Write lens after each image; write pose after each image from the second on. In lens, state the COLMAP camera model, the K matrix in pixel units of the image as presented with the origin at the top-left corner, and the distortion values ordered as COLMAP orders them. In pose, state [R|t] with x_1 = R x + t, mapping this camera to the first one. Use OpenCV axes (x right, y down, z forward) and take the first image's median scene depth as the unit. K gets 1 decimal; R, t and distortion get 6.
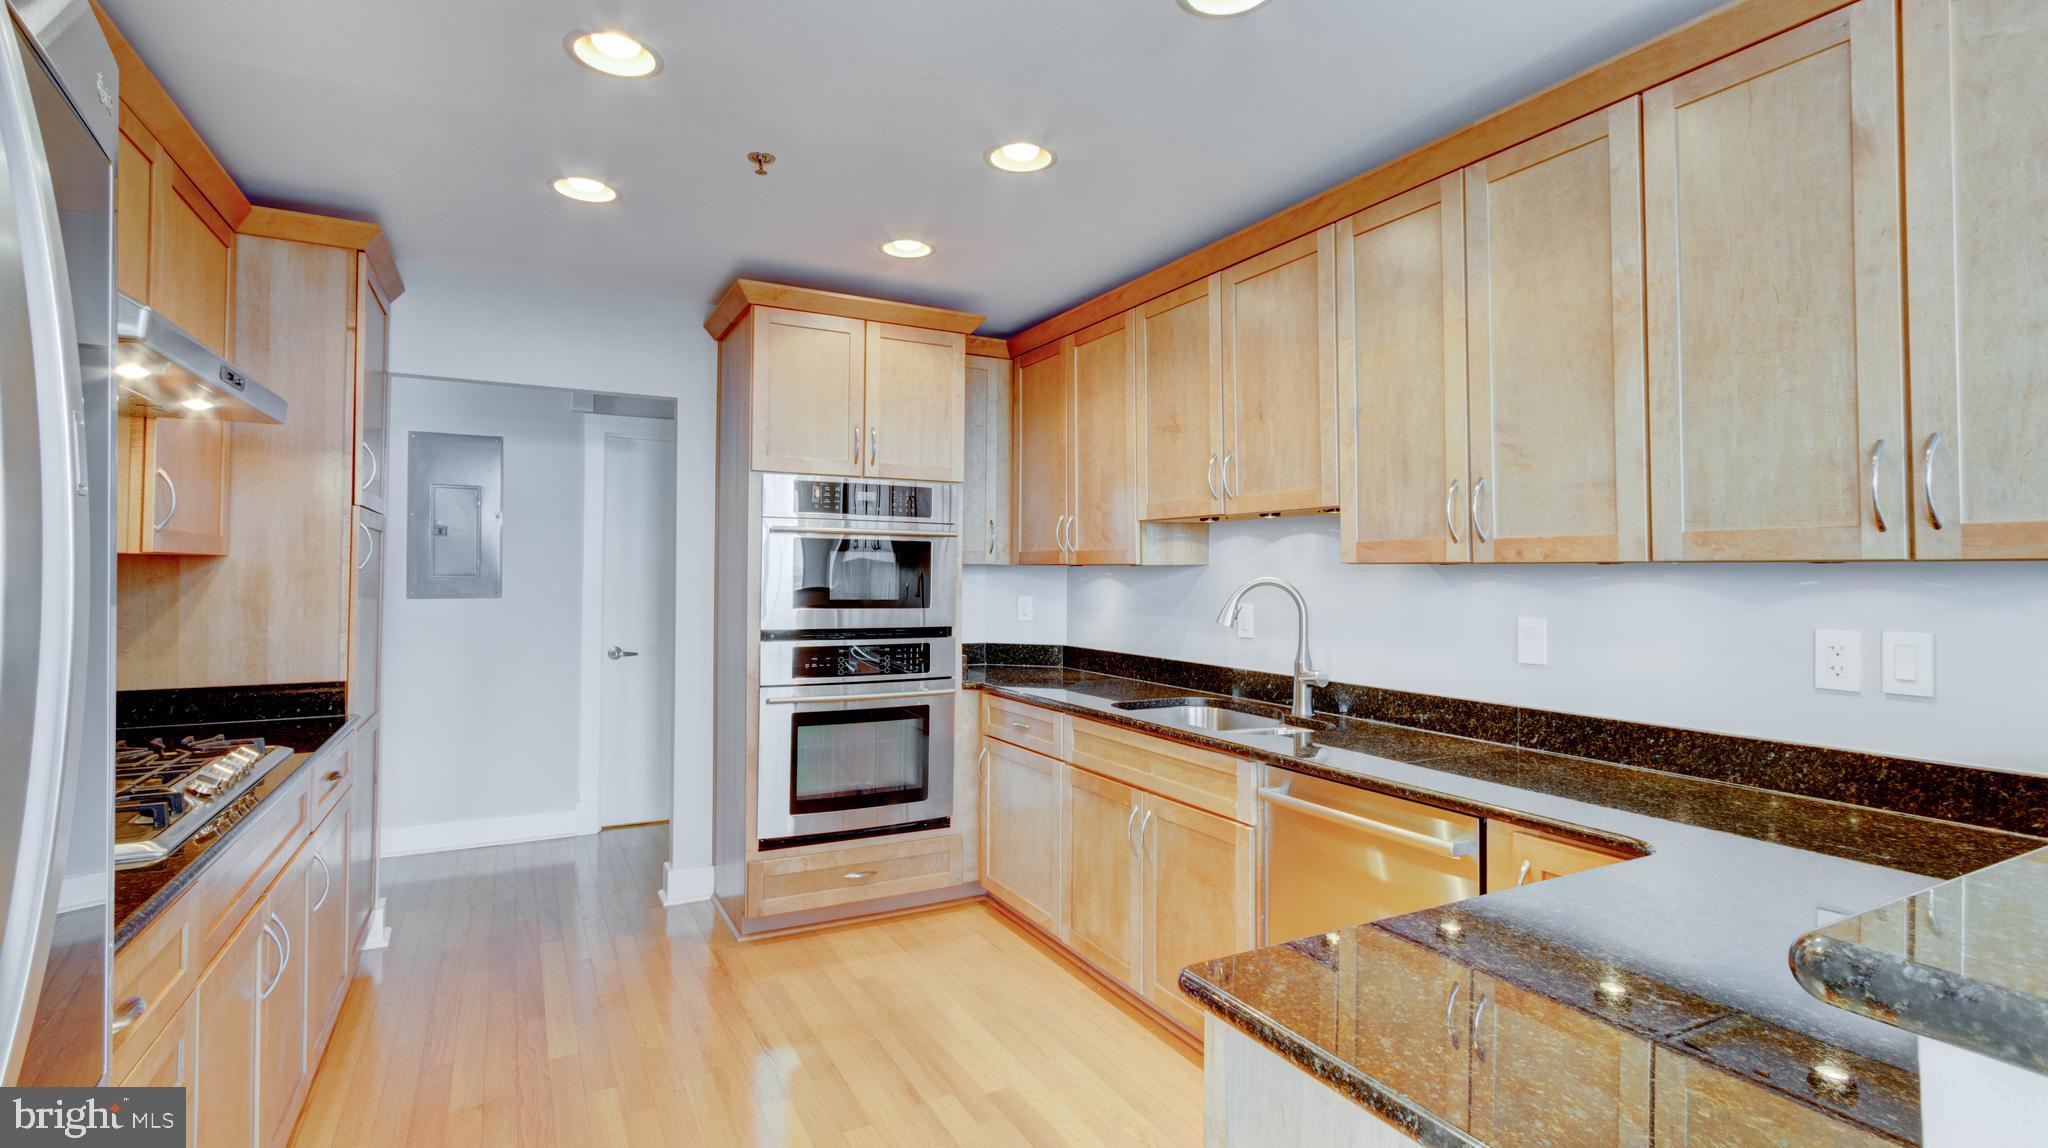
lens RADIAL K [[925.6, 0, 1022.1], [0, 925.6, 567.4], [0, 0, 1]] dist [0.004318, 0.000047]
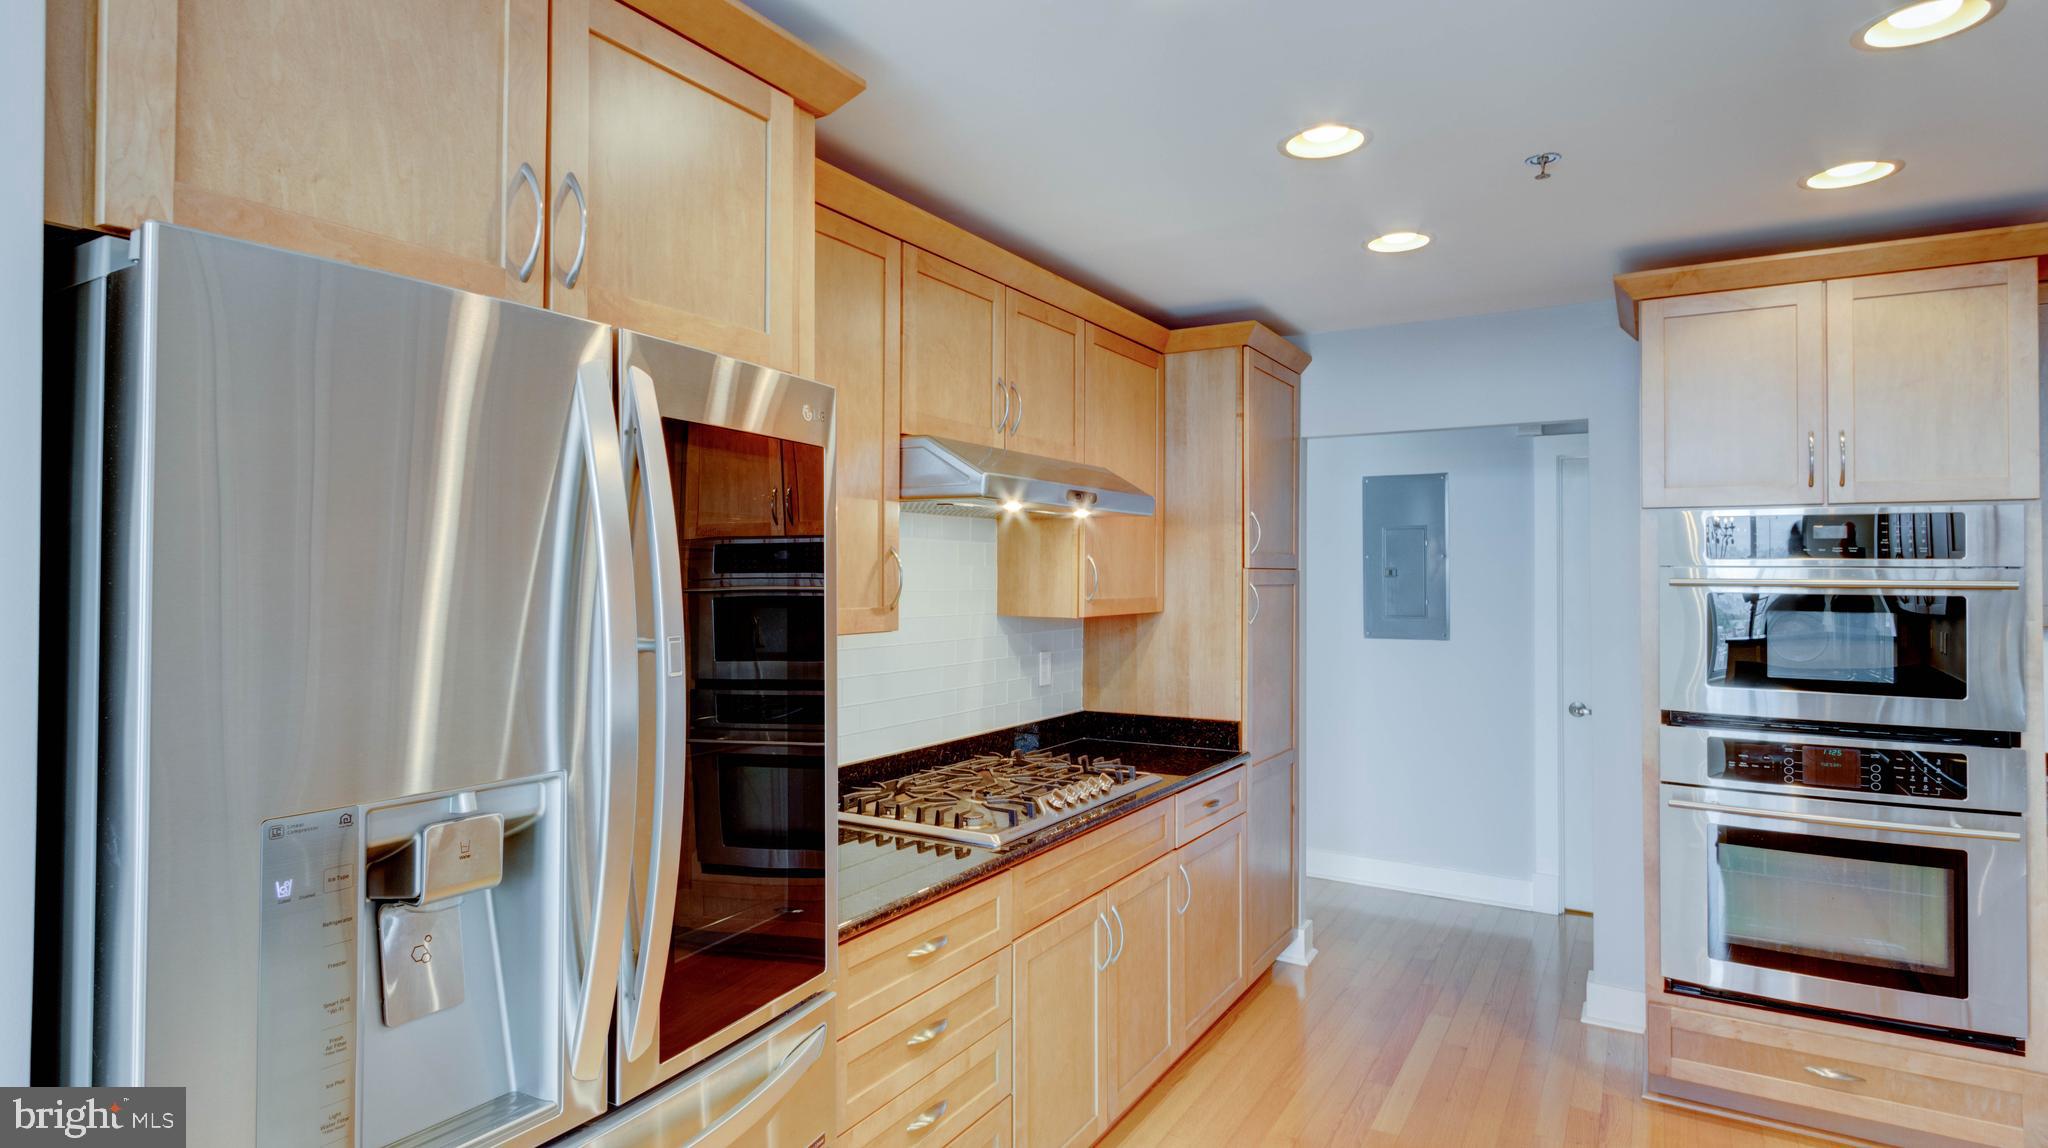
lens RADIAL K [[1083.0, 0, 1019.5], [0, 1083.0, 566.8], [0, 0, 1]] dist [-0.008283, -0.003045]
pose [[0.505833, -0.006859, -0.862604, 0.226537], [0.001197, 0.999973, -0.007250, -0.046673], [0.862630, 0.002635, 0.505828, 0.069801]]
